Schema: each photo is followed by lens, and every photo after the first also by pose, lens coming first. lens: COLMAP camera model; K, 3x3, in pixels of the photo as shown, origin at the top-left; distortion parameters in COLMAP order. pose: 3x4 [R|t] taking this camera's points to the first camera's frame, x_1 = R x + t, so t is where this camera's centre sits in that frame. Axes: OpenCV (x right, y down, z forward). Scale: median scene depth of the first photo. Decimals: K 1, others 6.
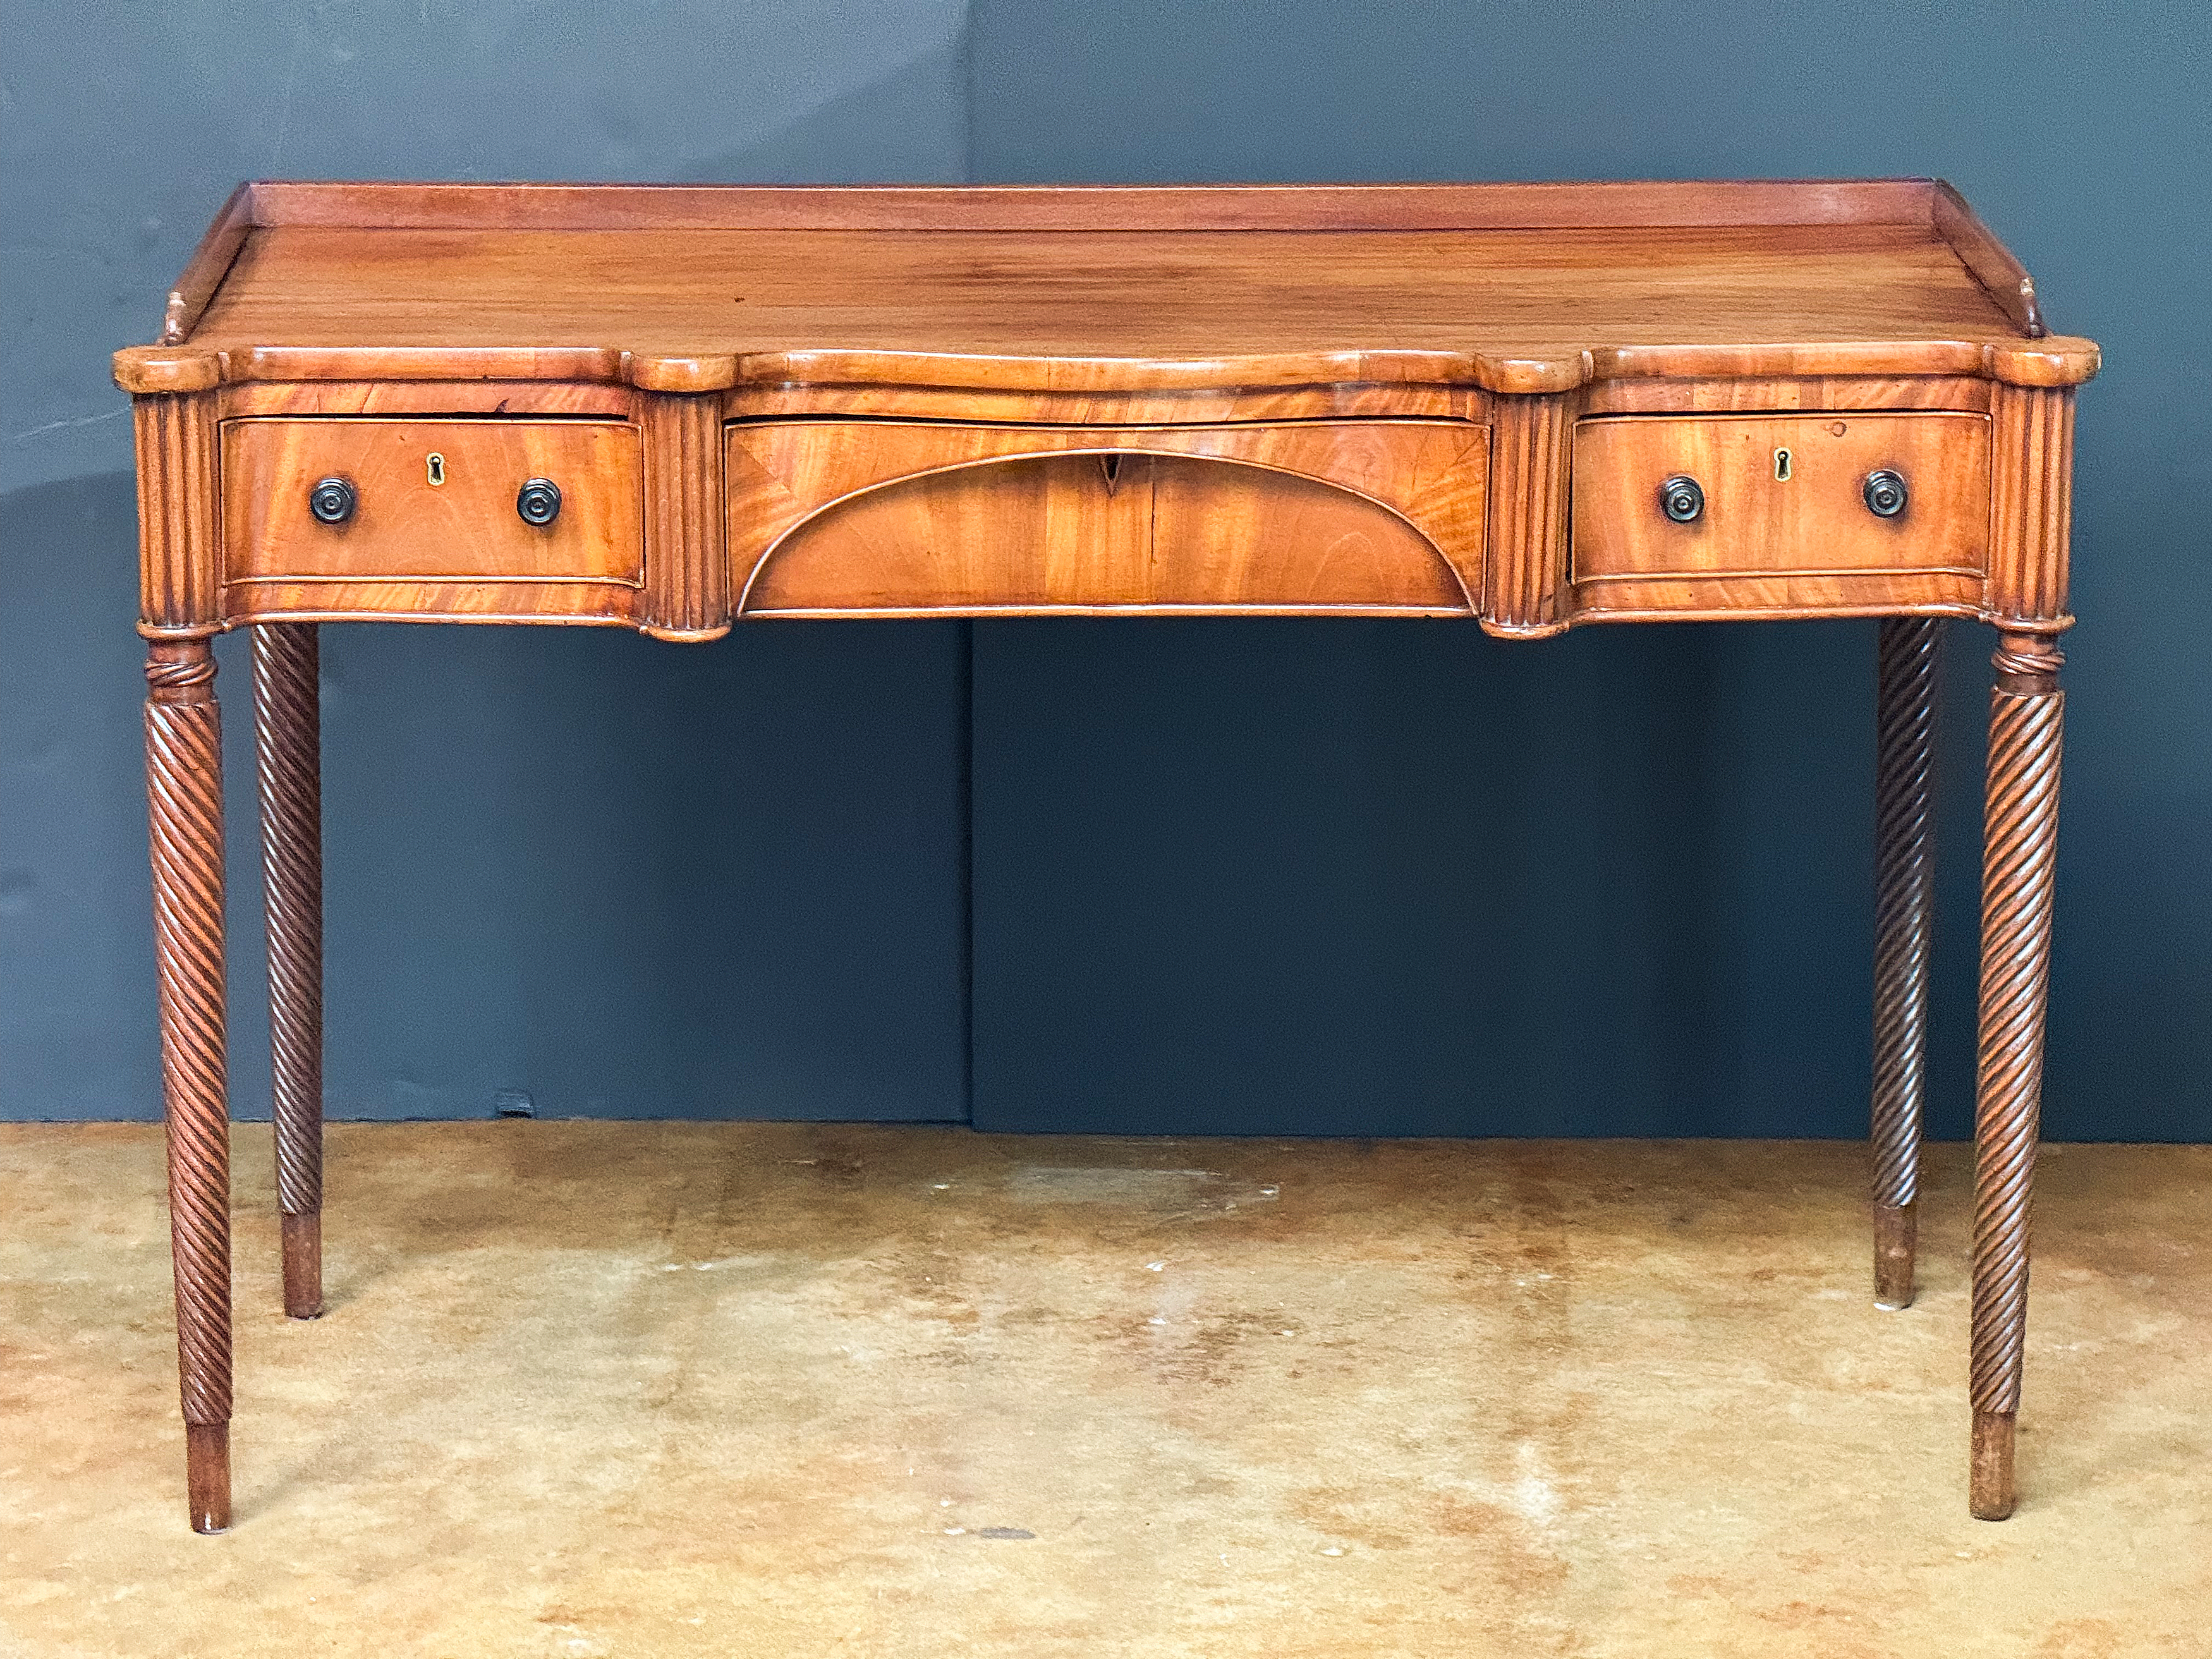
lens RADIAL K [[7625.0, 0, 1106.0], [0, 7625.0, 829.5], [0, 0, 1]] dist [-1.434986, 1.731894]
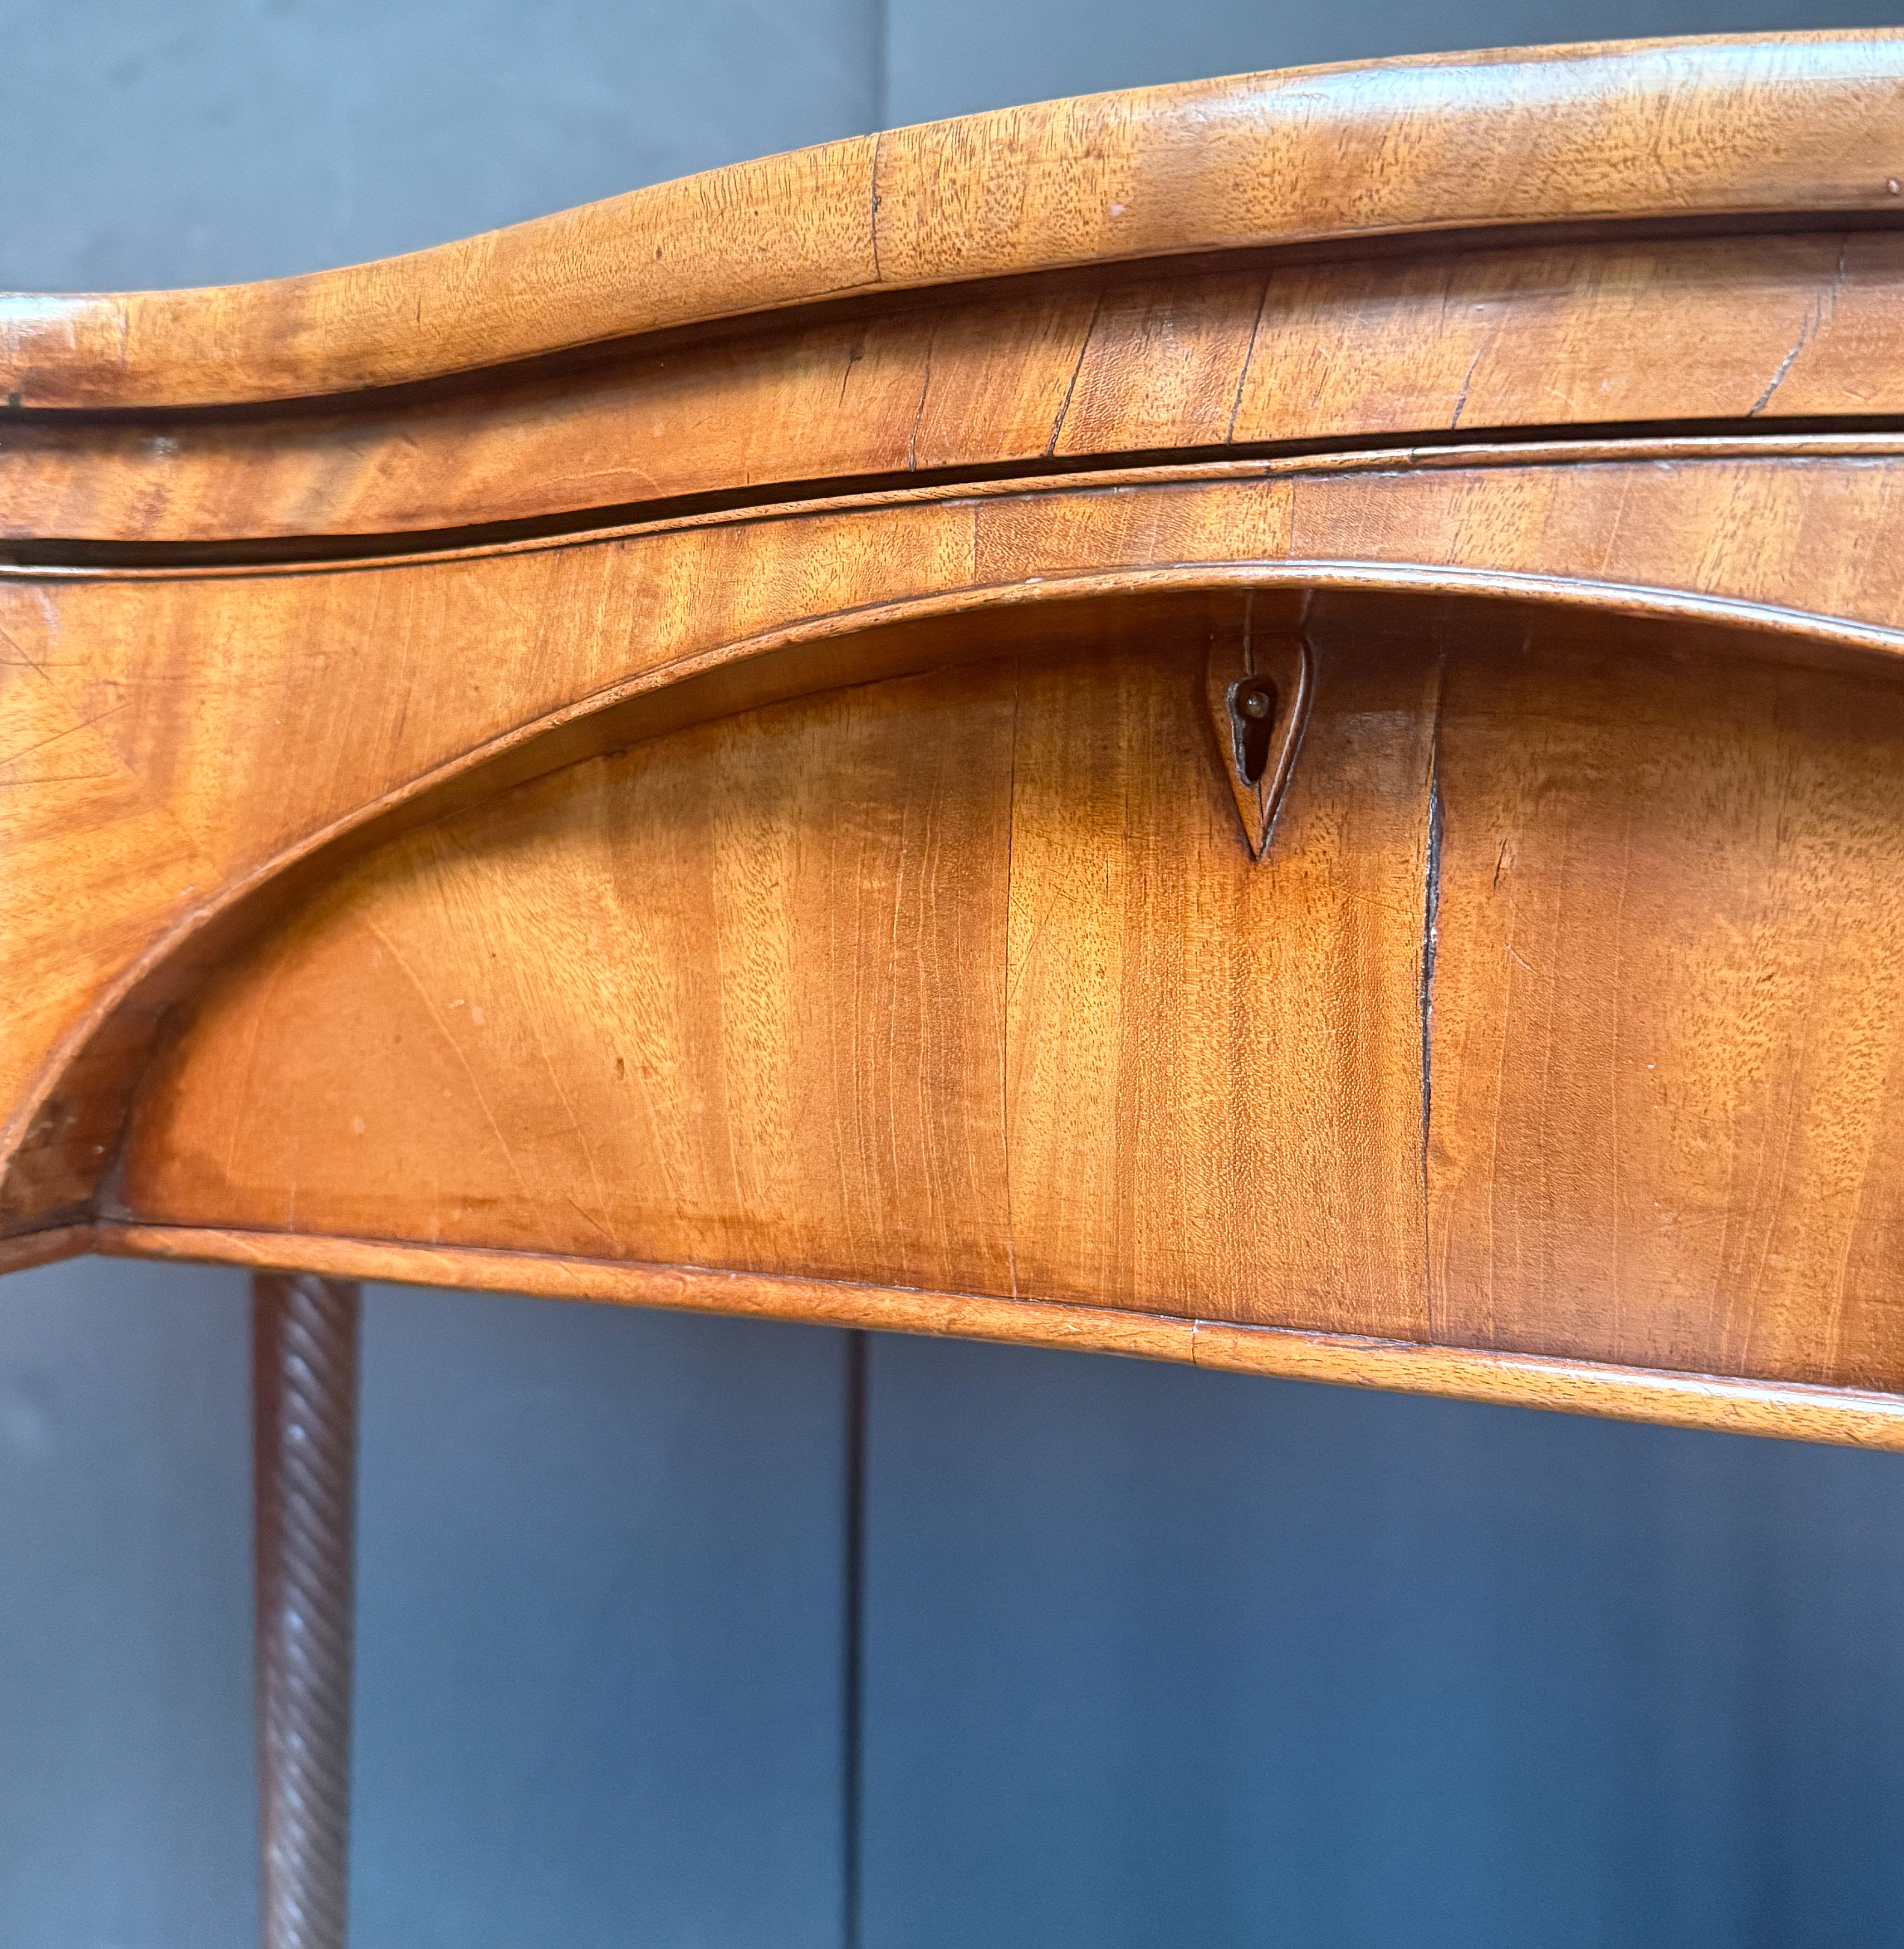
lens RADIAL K [[2153.5, 0, 952.0], [0, 2153.5, 974.5], [0, 0, 1]] dist [0.105359, -0.008620]
pose [[0.880056, 0.023333, -0.474296, 0.024566], [-0.122671, 0.976061, -0.179600, -0.026935], [0.458751, 0.216240, 0.861851, 0.938124]]
